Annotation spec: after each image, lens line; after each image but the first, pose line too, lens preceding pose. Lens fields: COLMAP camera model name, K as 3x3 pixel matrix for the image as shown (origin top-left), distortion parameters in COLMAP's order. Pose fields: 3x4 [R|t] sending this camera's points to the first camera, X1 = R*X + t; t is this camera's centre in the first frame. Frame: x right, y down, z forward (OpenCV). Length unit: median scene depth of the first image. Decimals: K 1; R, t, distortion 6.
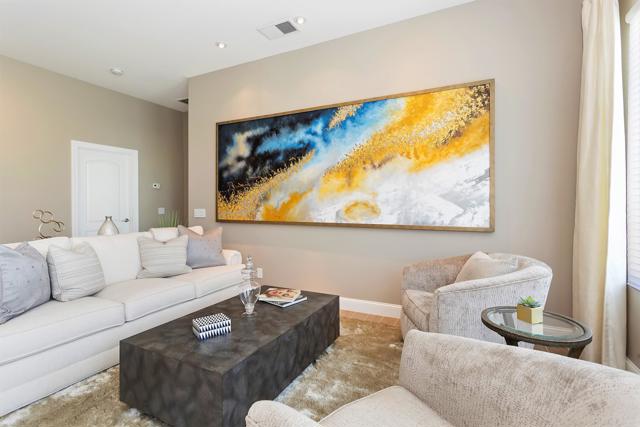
lens RADIAL K [[313.2, 0, 318.3], [0, 313.2, 204.1], [0, 0, 1]] dist [-0.006891, 0.000181]
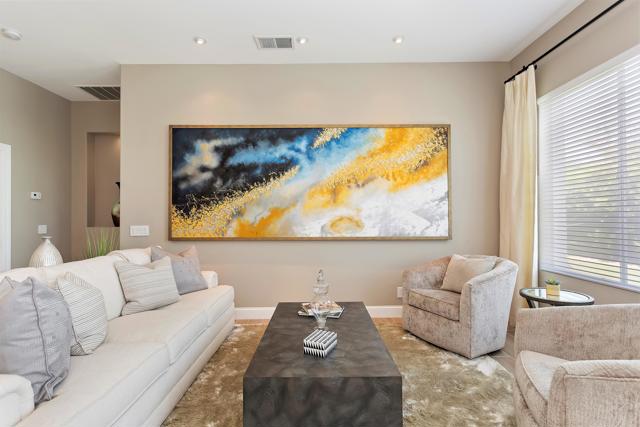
lens RADIAL K [[312.5, 0, 320.0], [0, 312.5, 213.5], [0, 0, 1]] dist [-0.002842, -0.000800]
pose [[0.887417, 0.004139, 0.460949, -0.445701], [0.004211, 0.999845, -0.017085, -0.000701], [-0.460948, 0.017103, 0.887262, 0.066460]]
